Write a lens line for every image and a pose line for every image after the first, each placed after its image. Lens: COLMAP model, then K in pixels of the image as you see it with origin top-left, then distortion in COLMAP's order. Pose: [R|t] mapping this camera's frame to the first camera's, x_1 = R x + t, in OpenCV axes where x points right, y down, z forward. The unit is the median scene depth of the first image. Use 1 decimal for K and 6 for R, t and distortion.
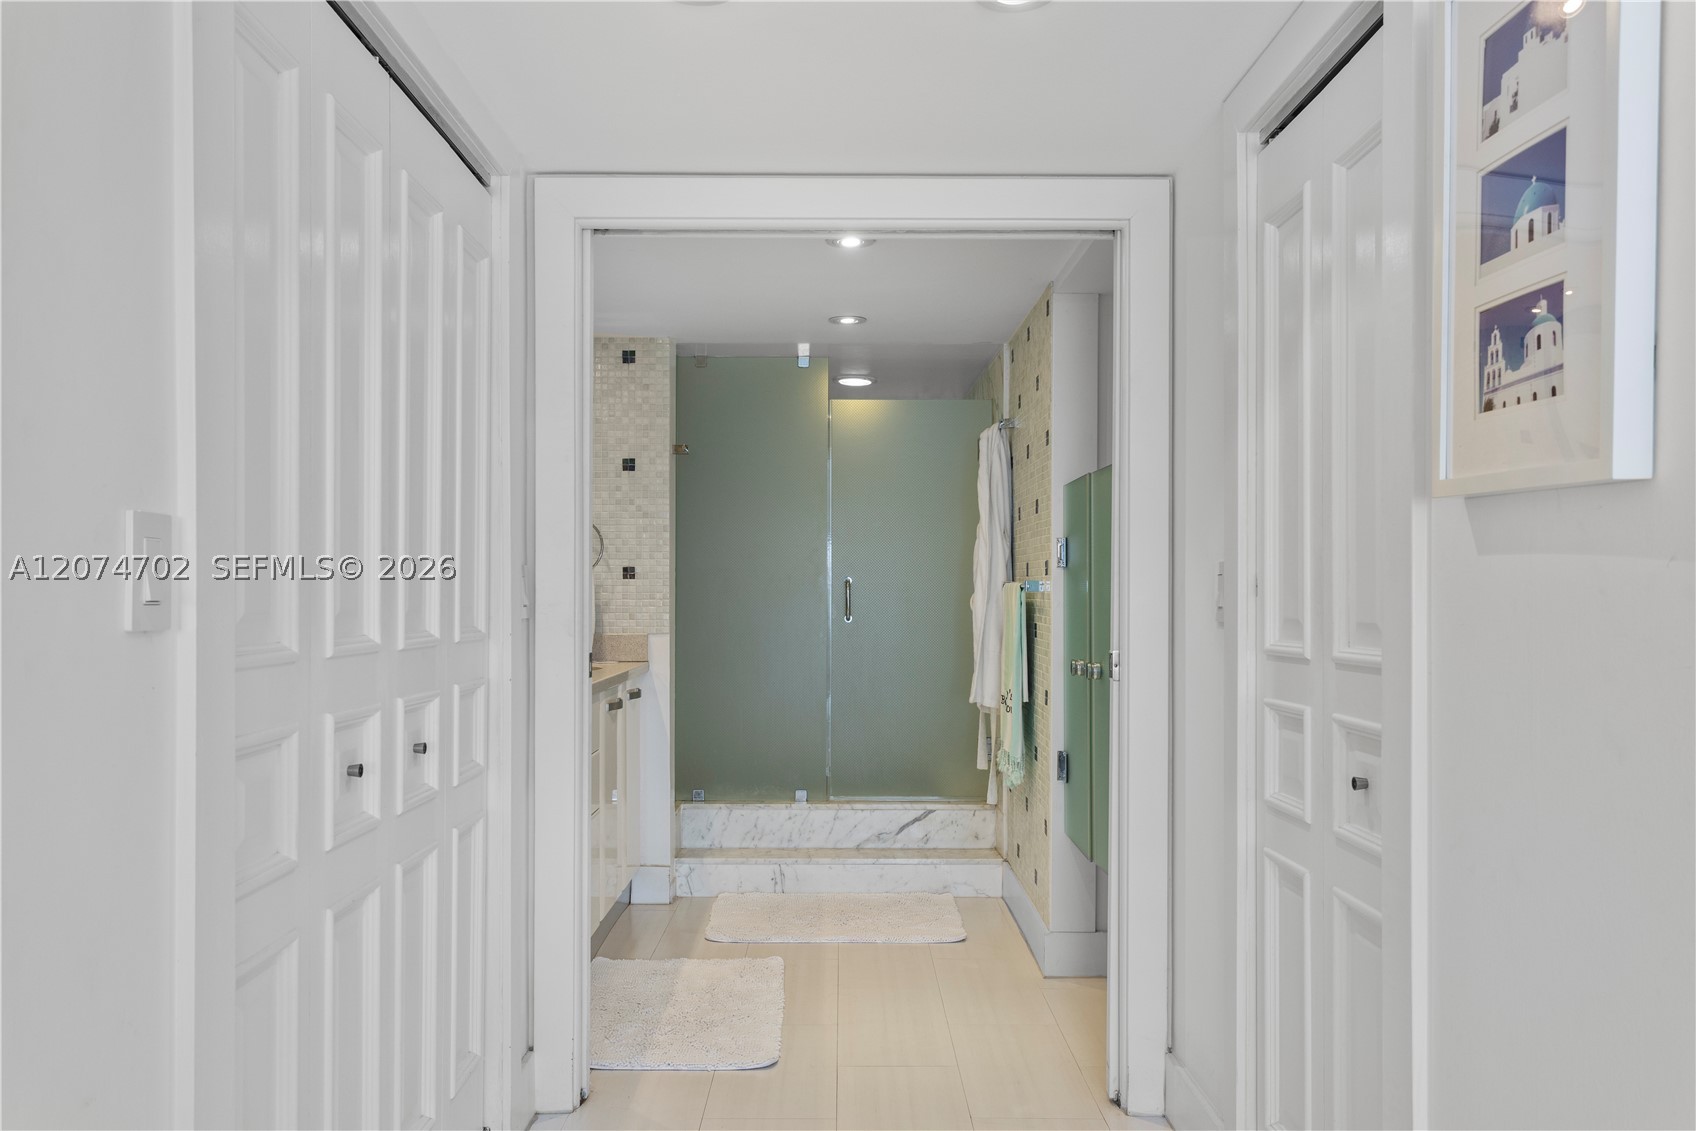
lens RADIAL K [[1263.6, 0, 843.9], [0, 1263.6, 576.0], [0, 0, 1]] dist [0.001428, -0.000813]
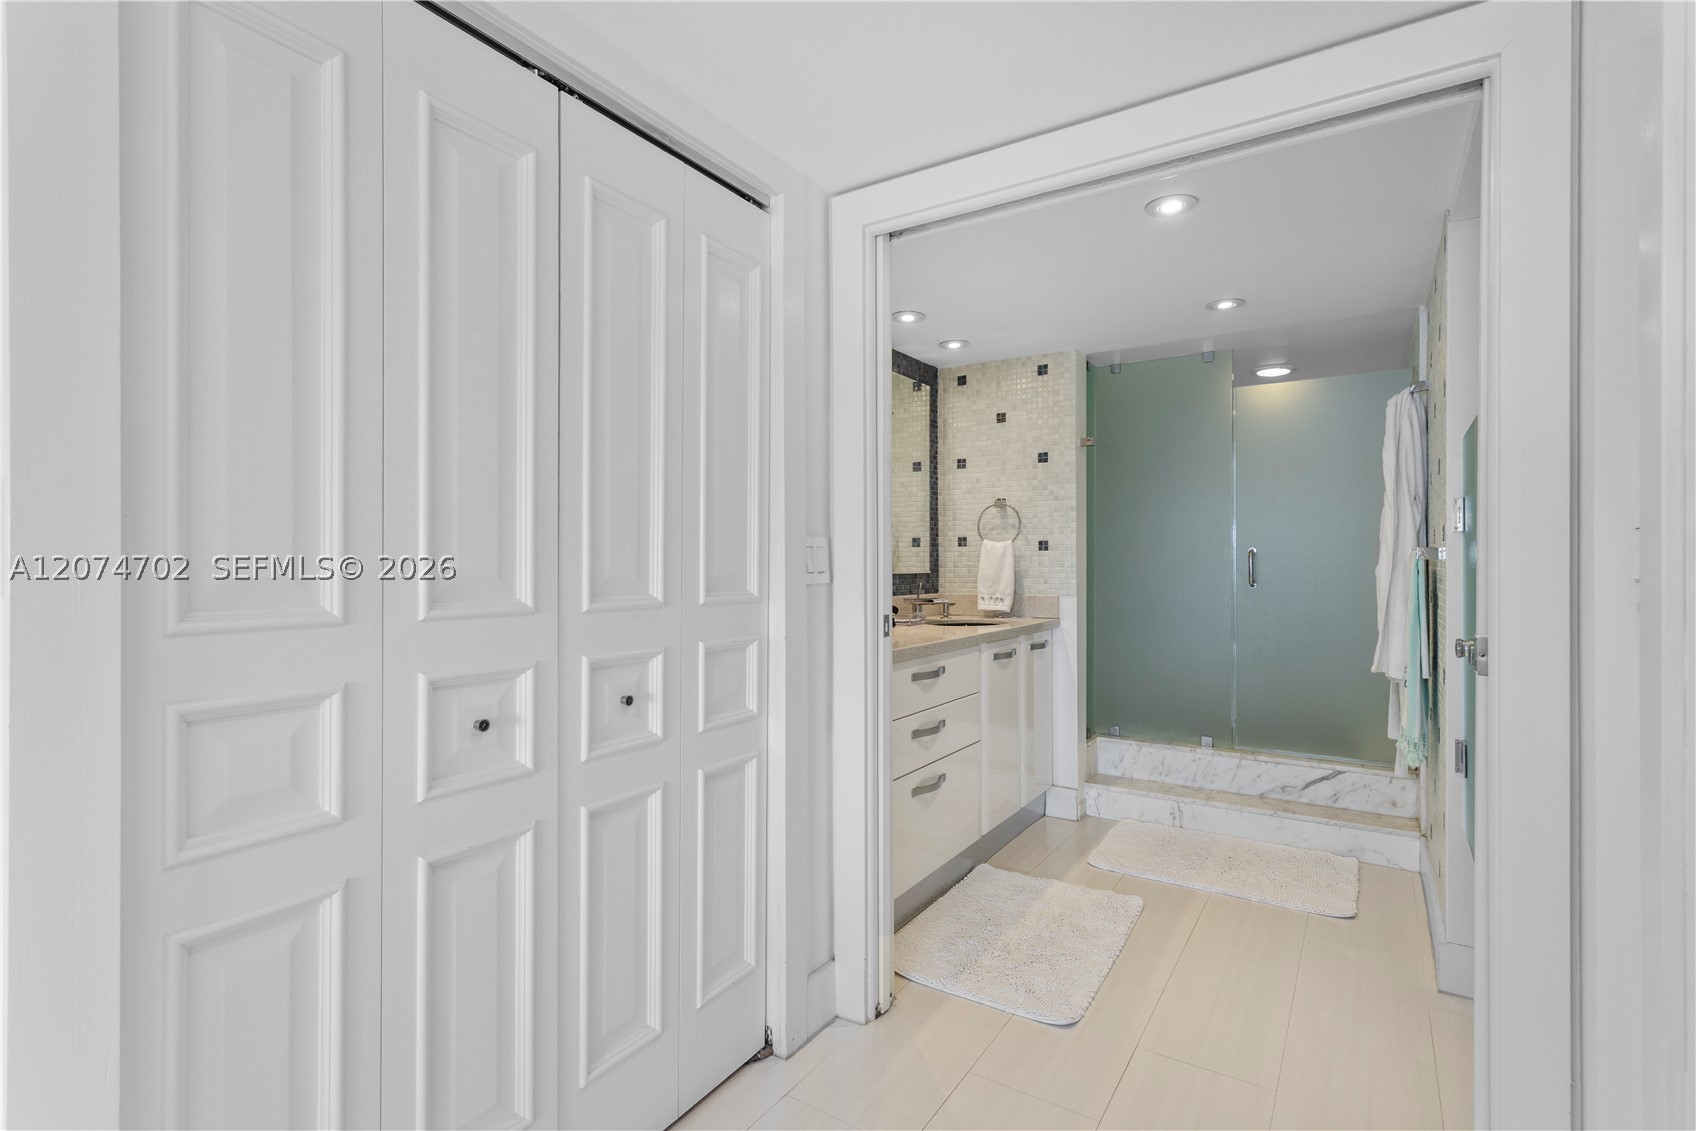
lens RADIAL K [[804.9, 0, 856.8], [0, 804.9, 556.6], [0, 0, 1]] dist [0.005533, 0.000919]
pose [[0.838049, -0.005707, -0.545565, 0.104682], [0.008508, 0.999960, 0.002610, 0.004531], [0.545528, -0.006829, 0.838065, 0.244322]]
